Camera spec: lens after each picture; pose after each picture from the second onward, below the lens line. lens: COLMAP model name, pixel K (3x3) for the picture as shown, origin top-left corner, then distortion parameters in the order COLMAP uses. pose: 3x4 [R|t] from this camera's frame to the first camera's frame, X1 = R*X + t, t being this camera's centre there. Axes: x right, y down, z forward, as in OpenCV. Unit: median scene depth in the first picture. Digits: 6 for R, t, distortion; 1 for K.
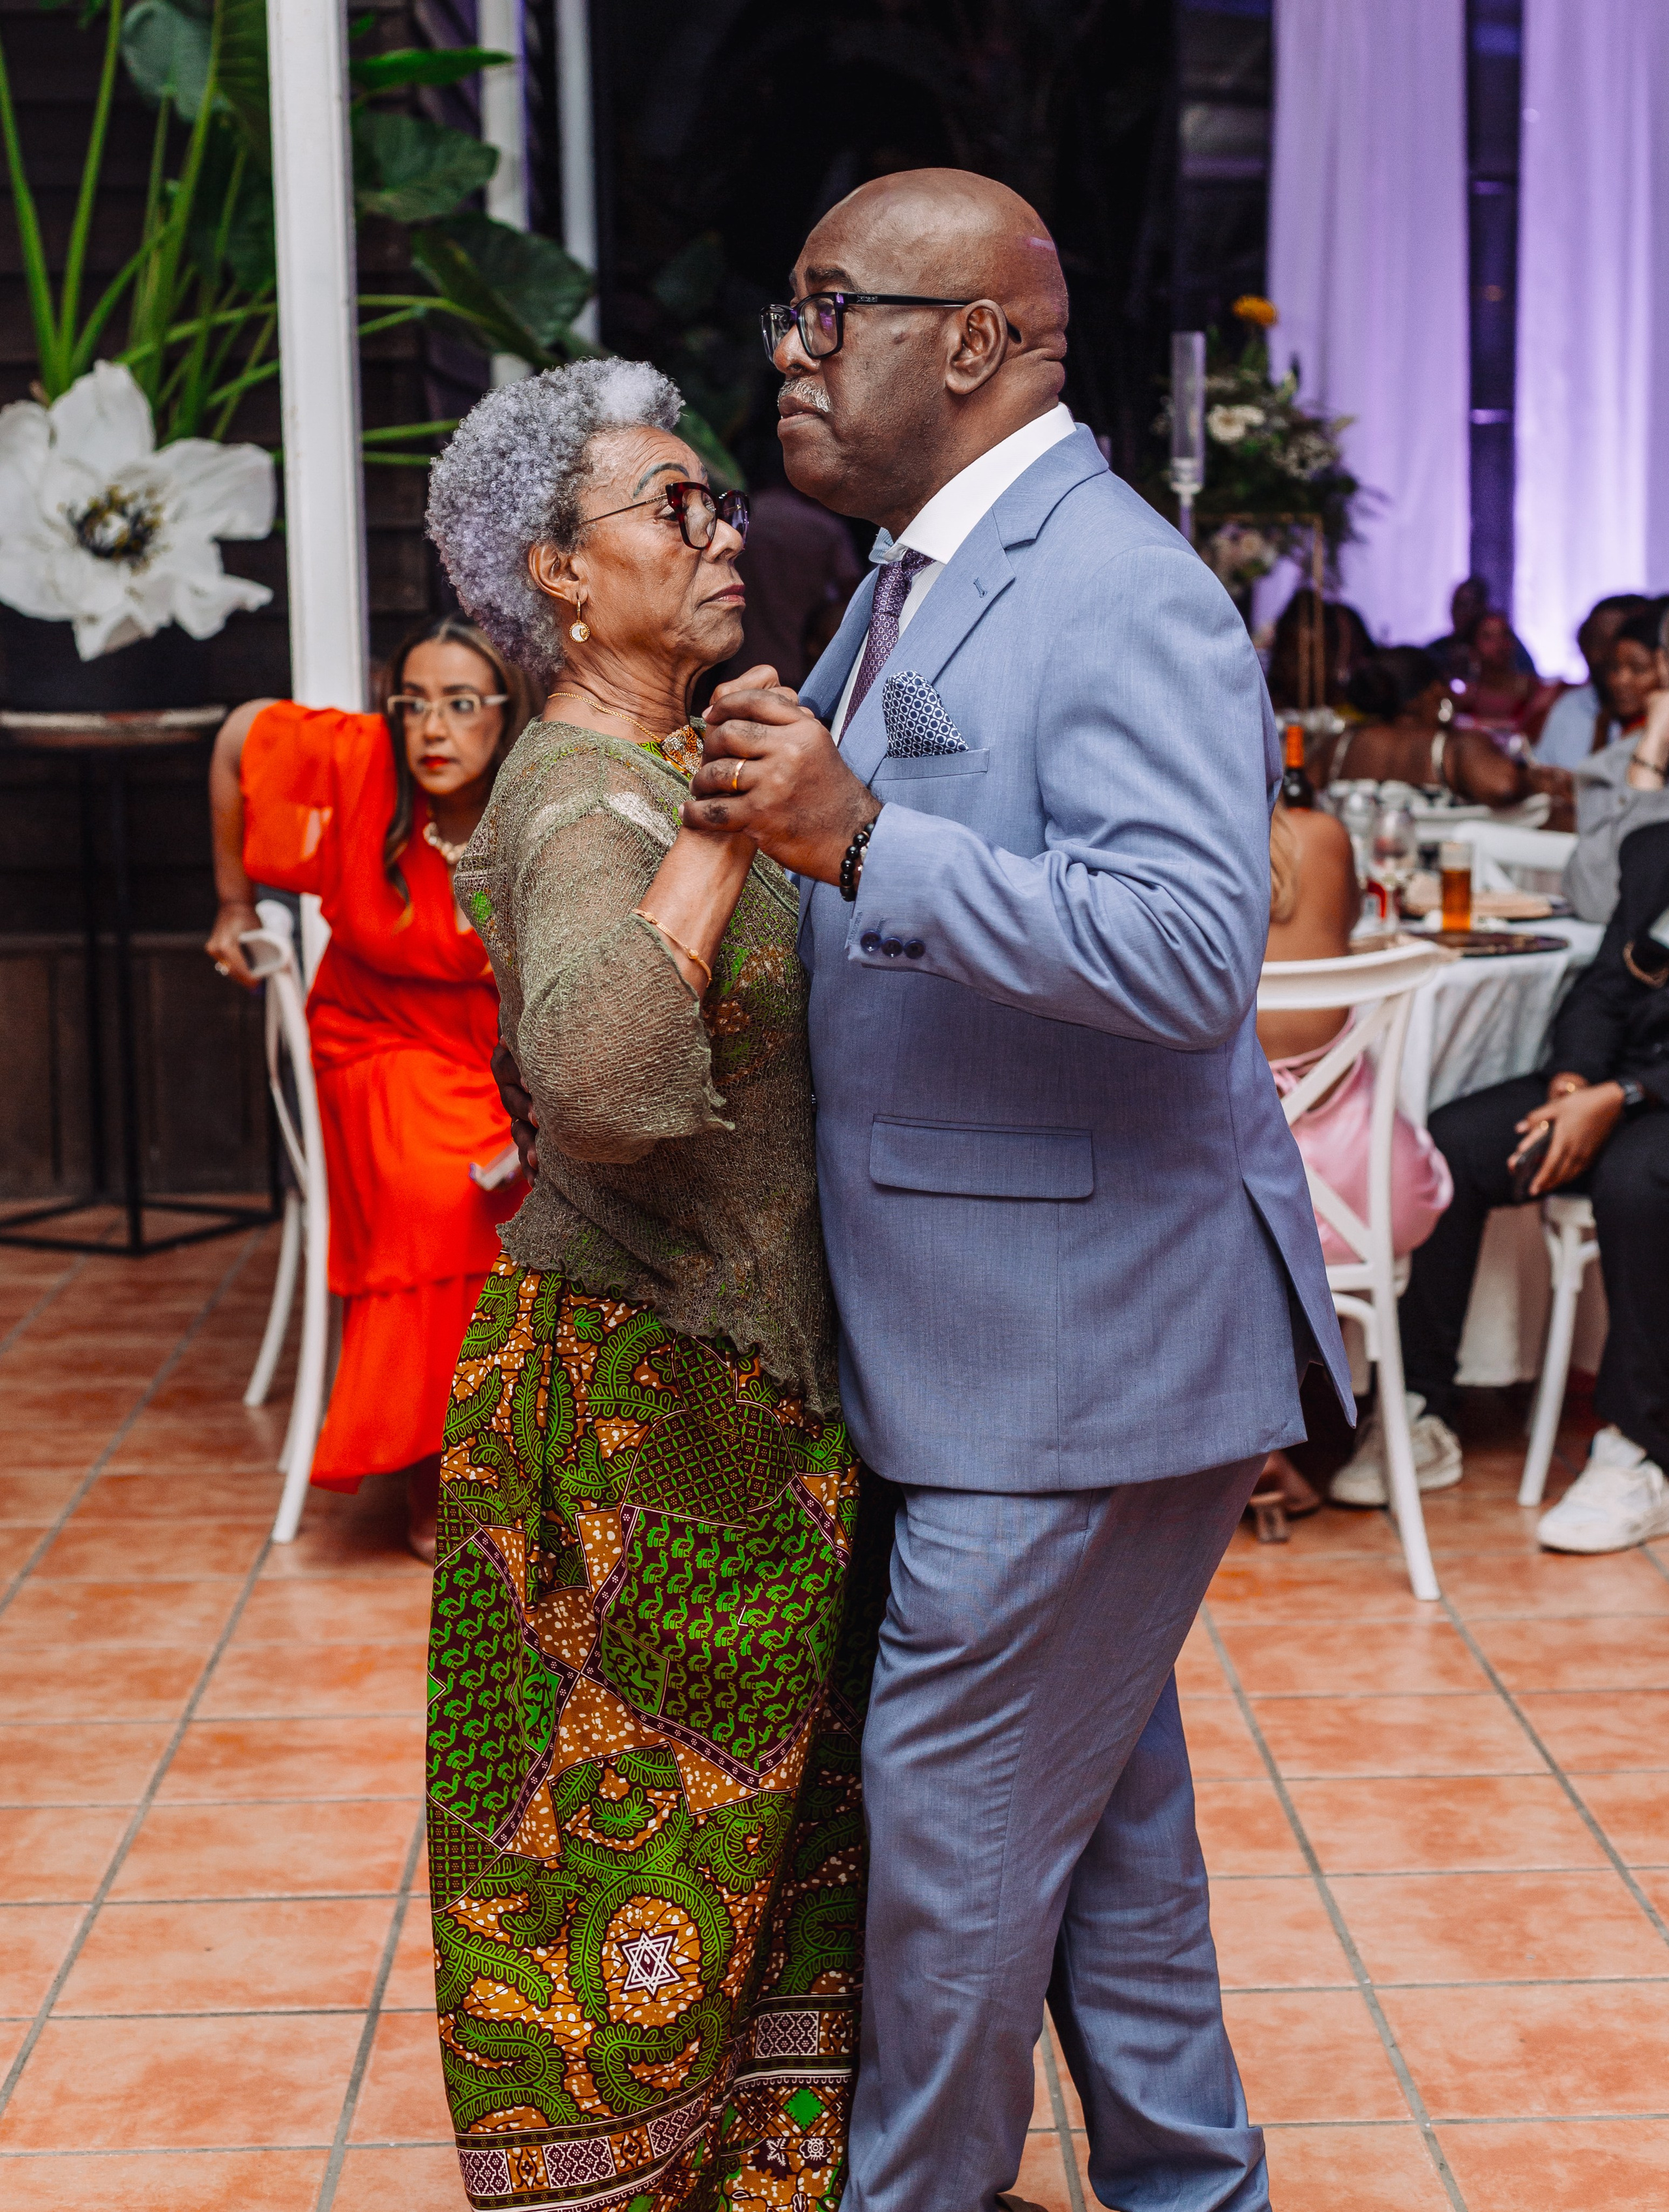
lens RADIAL K [[3091.2, 0, 829.4], [0, 3091.2, 1097.0], [0, 0, 1]] dist [0.005235, 0.000000]
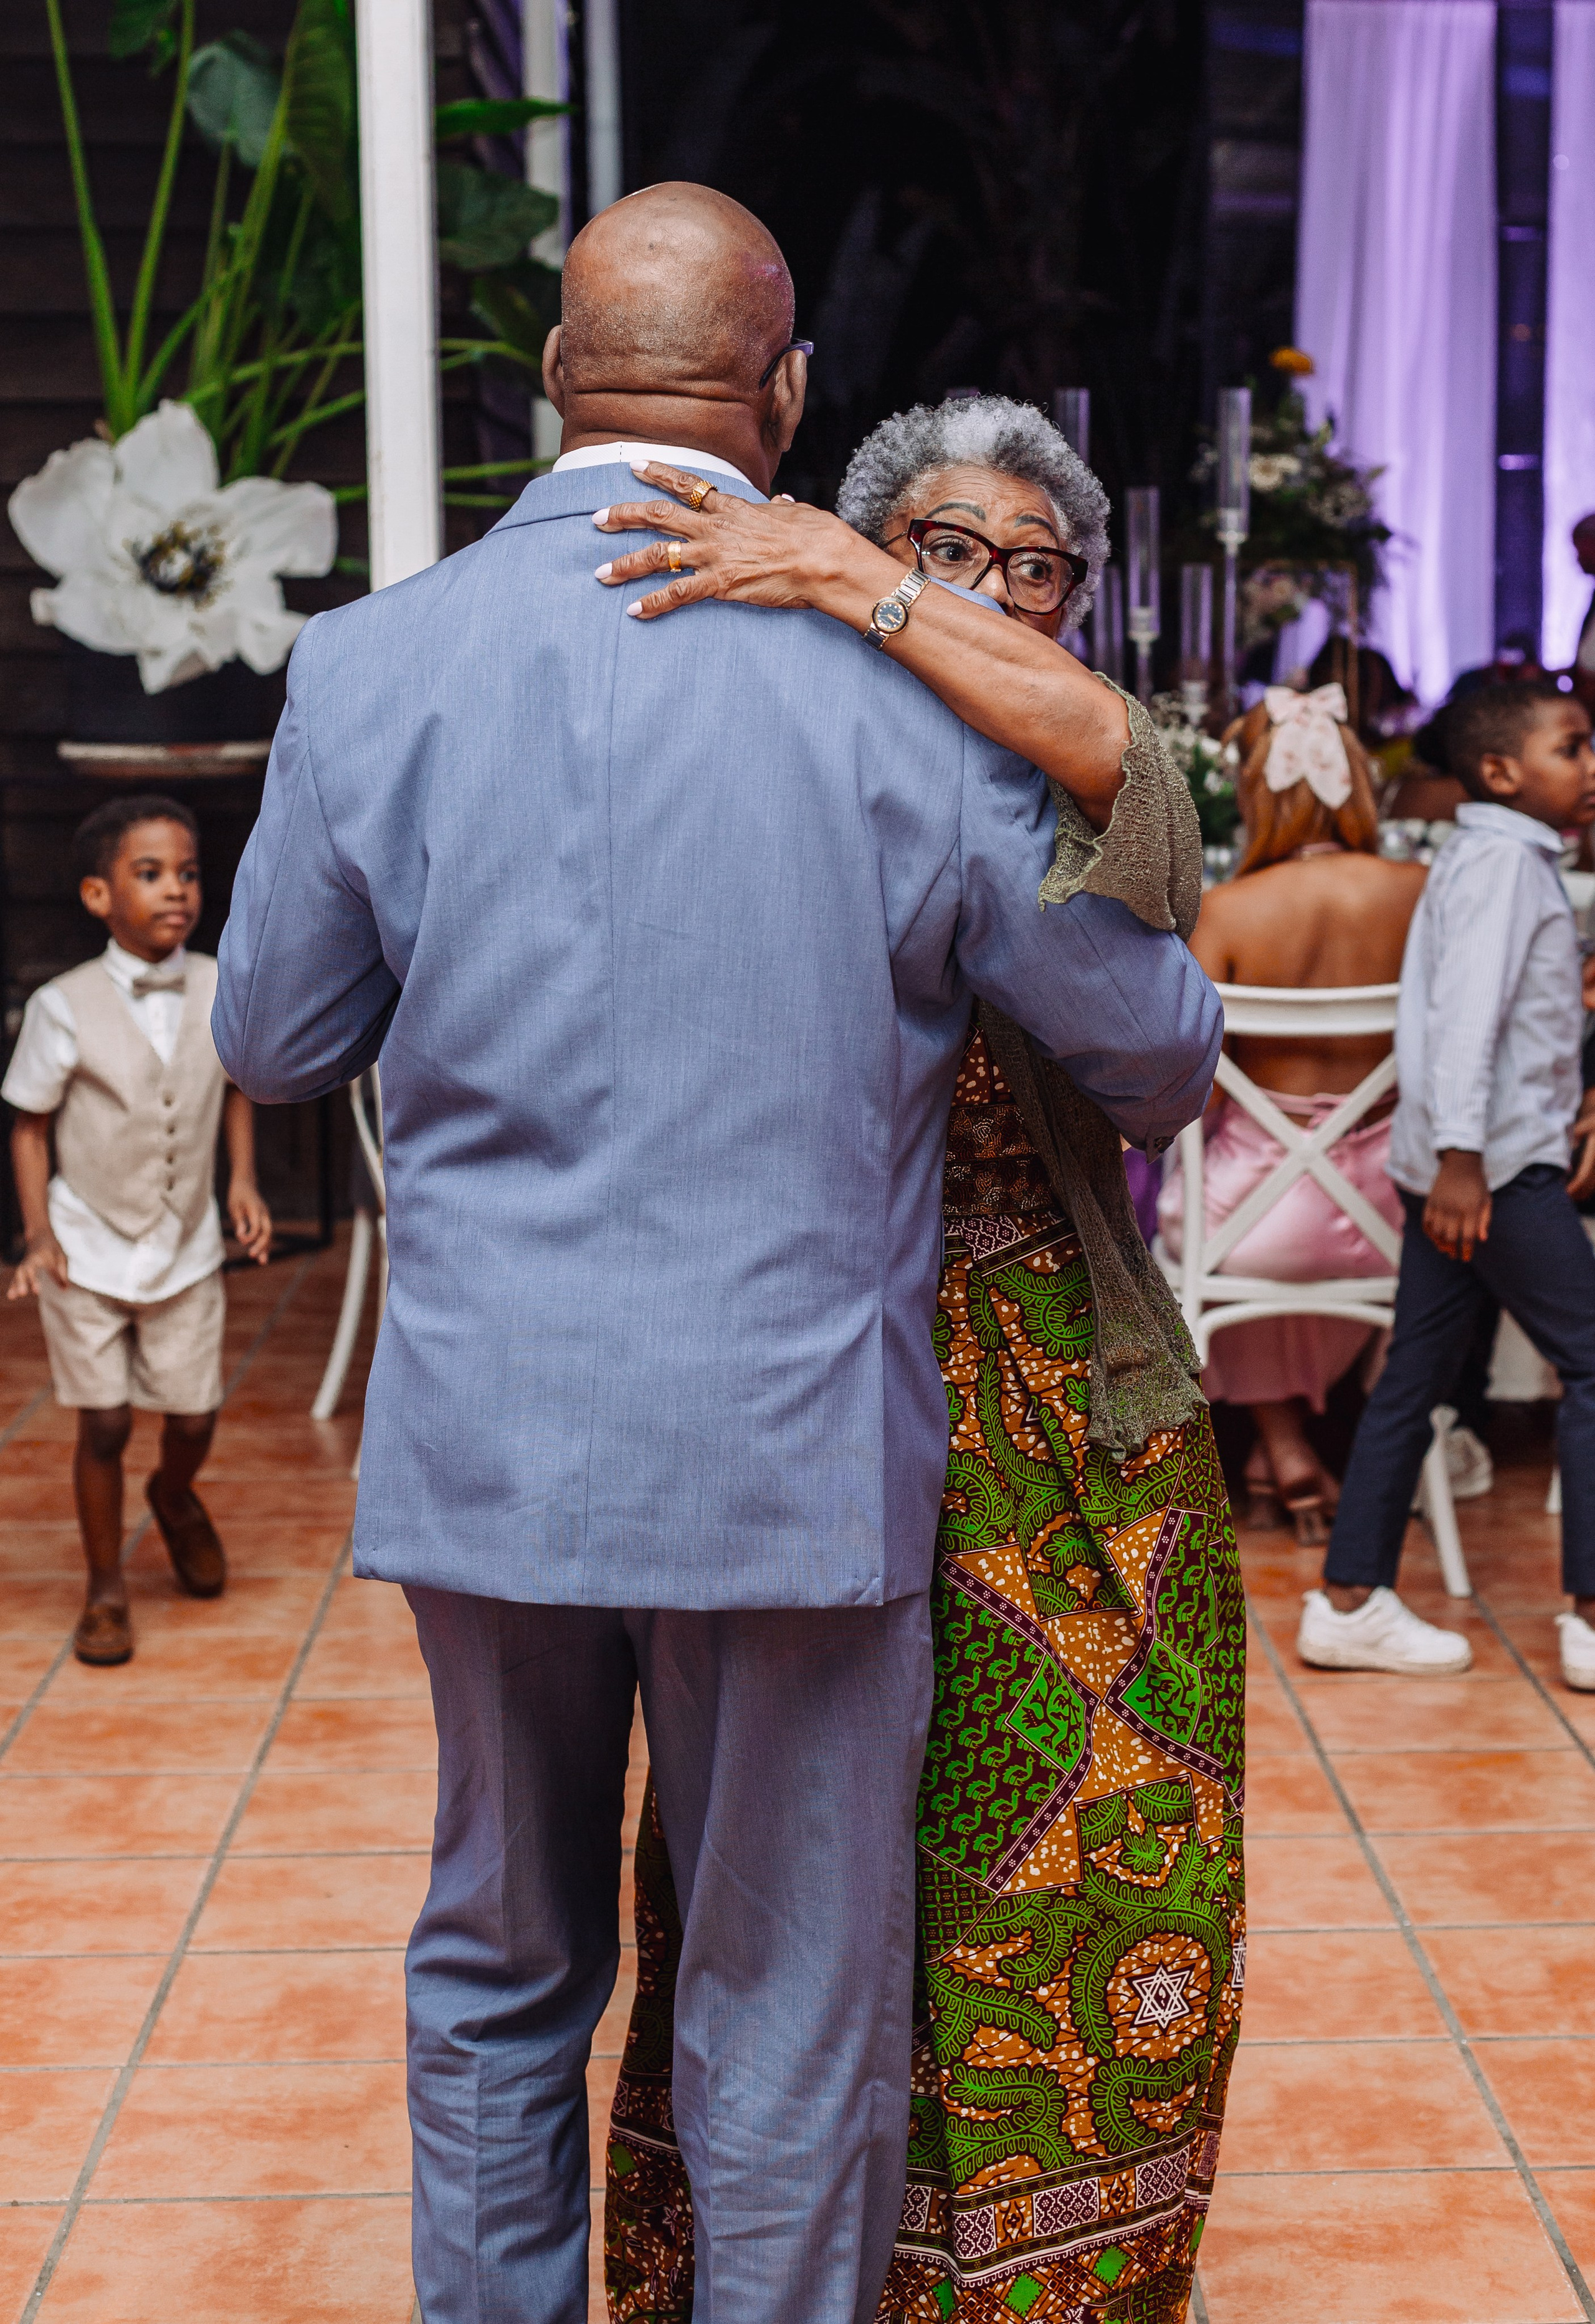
lens RADIAL K [[3654.1, 0, 802.5], [0, 3654.1, 1169.7], [0, 0, 1]] dist [0.017669, 0.000000]
pose [[0.999746, 0.006800, 0.021493, -0.052325], [-0.006514, 0.999890, -0.013362, 0.032040], [-0.021582, 0.013219, 0.999680, -0.217544]]
